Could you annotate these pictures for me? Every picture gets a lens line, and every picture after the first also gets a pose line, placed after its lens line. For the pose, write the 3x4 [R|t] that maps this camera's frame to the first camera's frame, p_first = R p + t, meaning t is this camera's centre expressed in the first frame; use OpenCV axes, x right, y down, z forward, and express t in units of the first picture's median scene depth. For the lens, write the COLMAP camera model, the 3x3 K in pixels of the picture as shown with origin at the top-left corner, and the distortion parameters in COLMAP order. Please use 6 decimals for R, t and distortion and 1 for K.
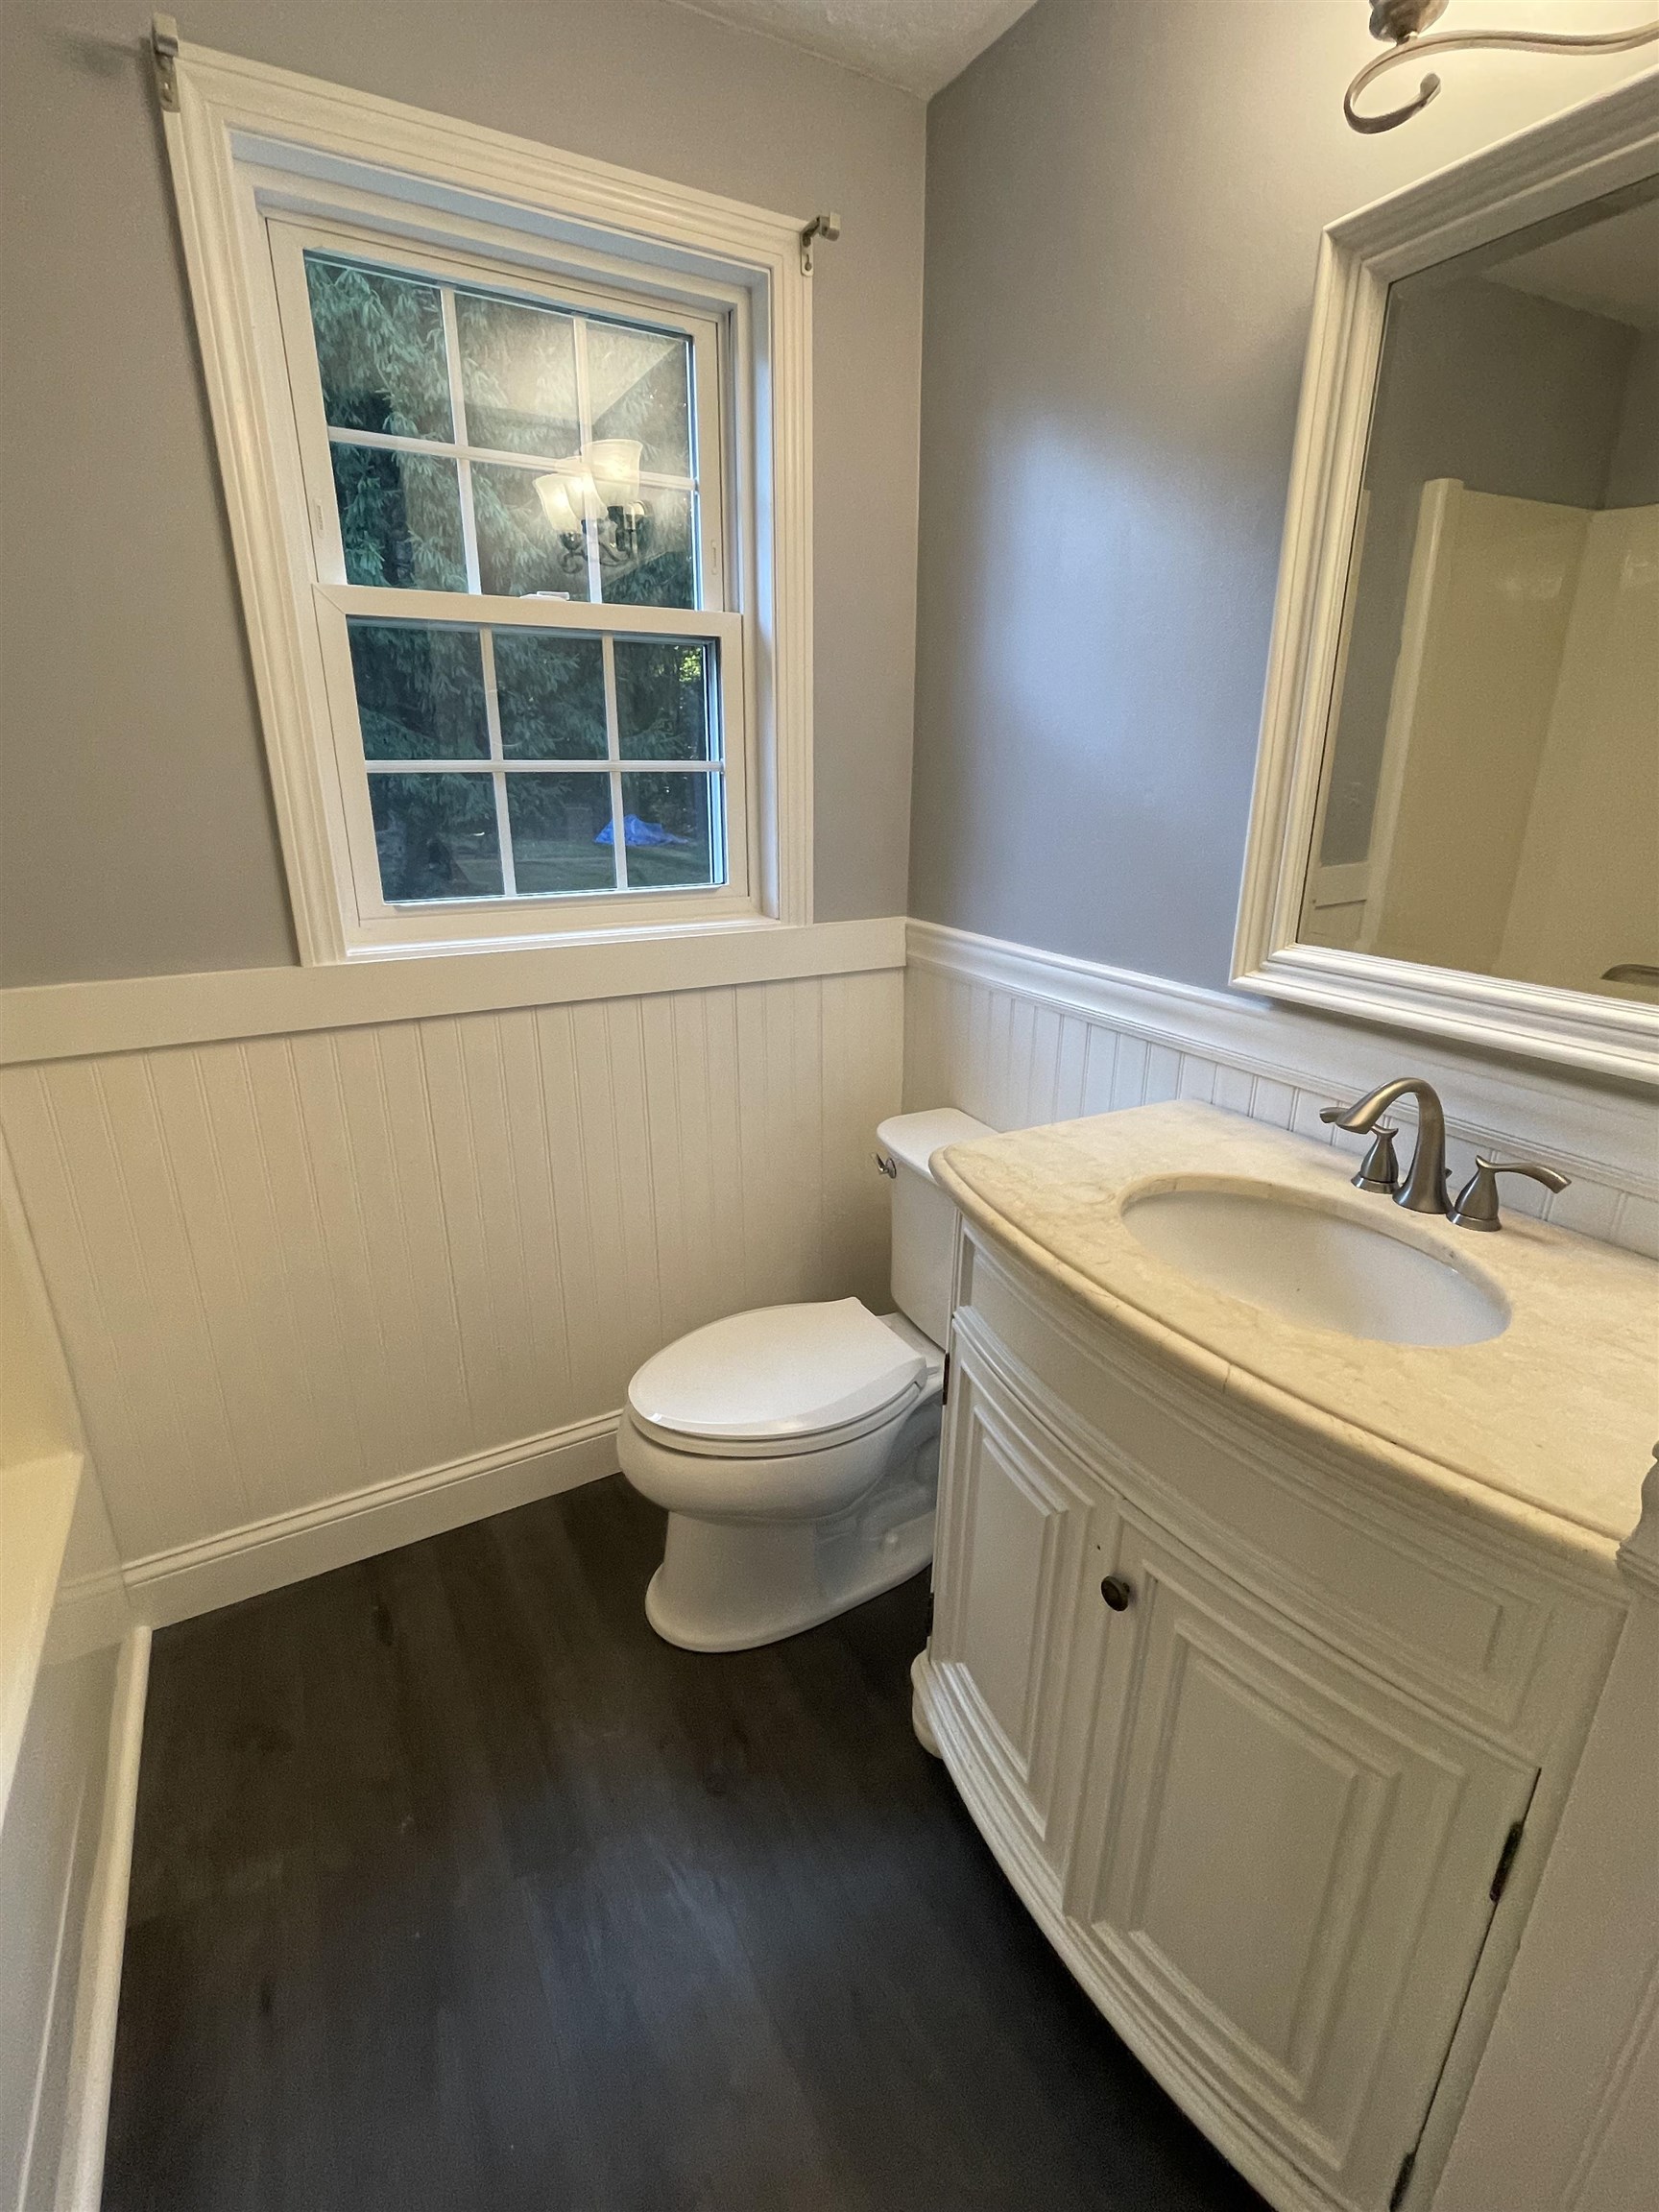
lens RADIAL K [[1004.1, 0, 819.2], [0, 1004.1, 1099.1], [0, 0, 1]] dist [-0.001713, 0.001877]
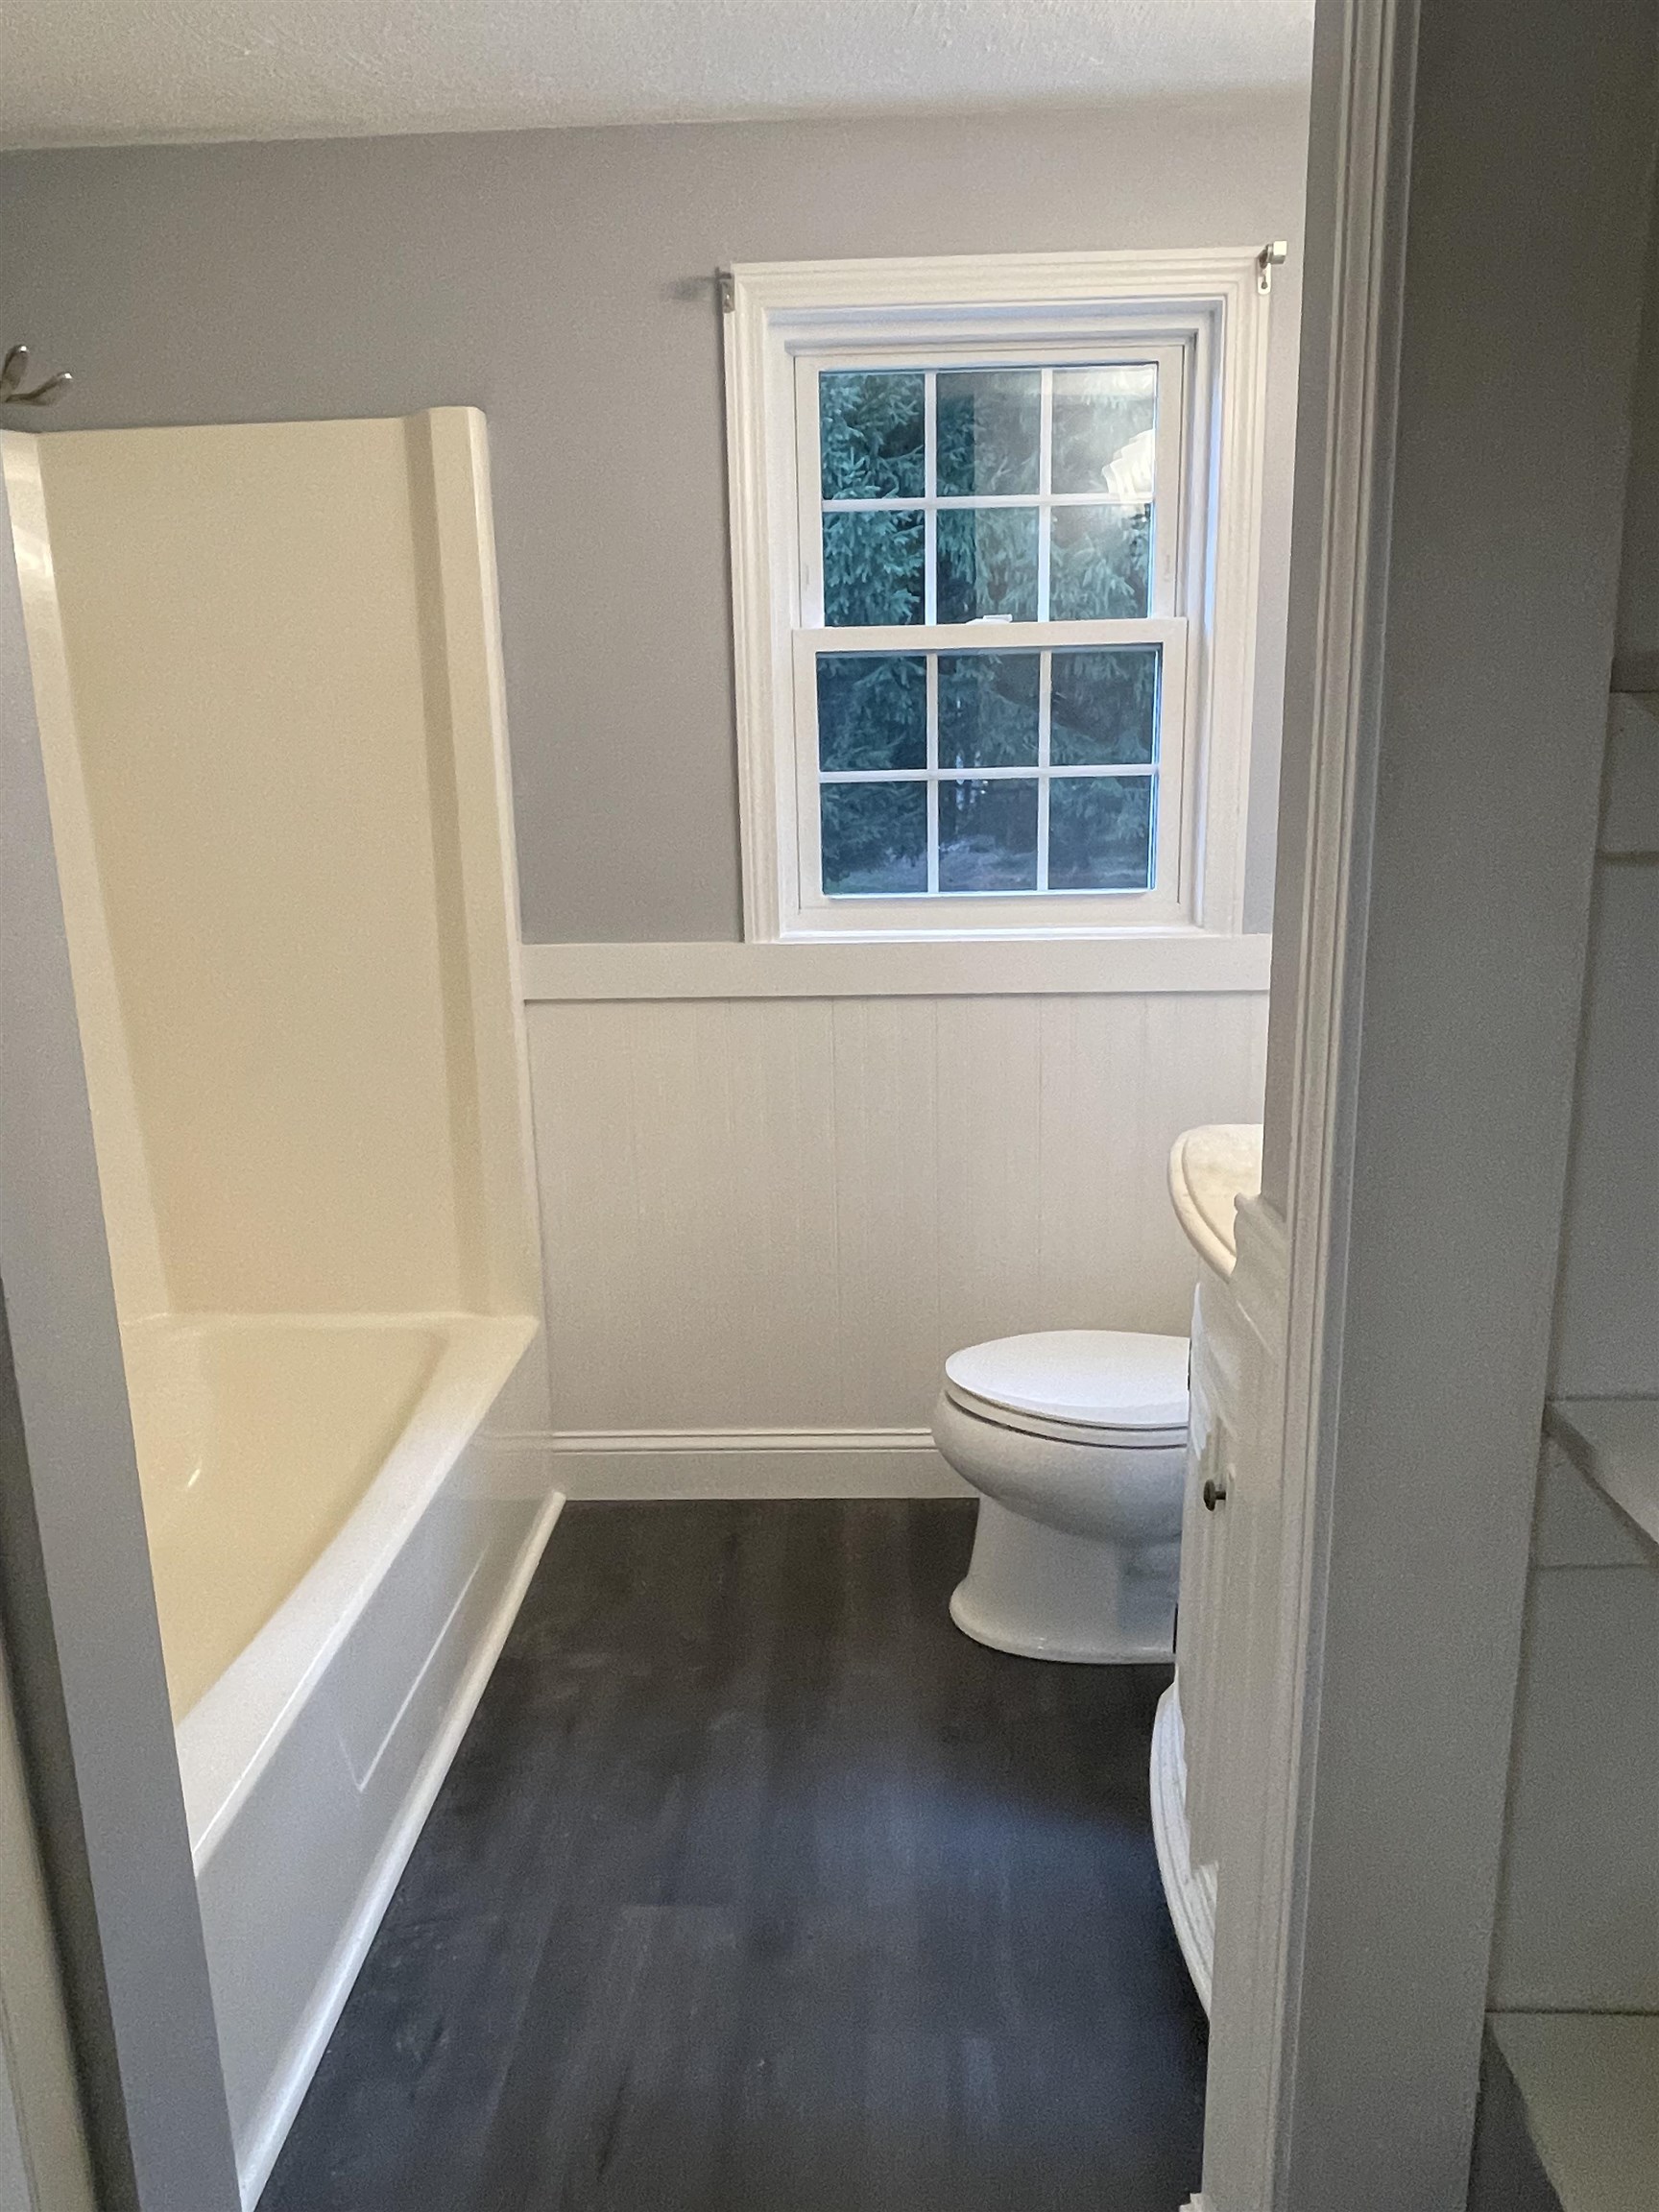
lens RADIAL K [[1462.2, 0, 836.1], [0, 1462.2, 1099.9], [0, 0, 1]] dist [0.017459, -0.025820]
pose [[0.856557, 0.094511, -0.507324, 0.438643], [-0.142735, 0.988123, -0.056912, 0.124308], [0.495920, 0.121162, 0.859874, -0.378636]]
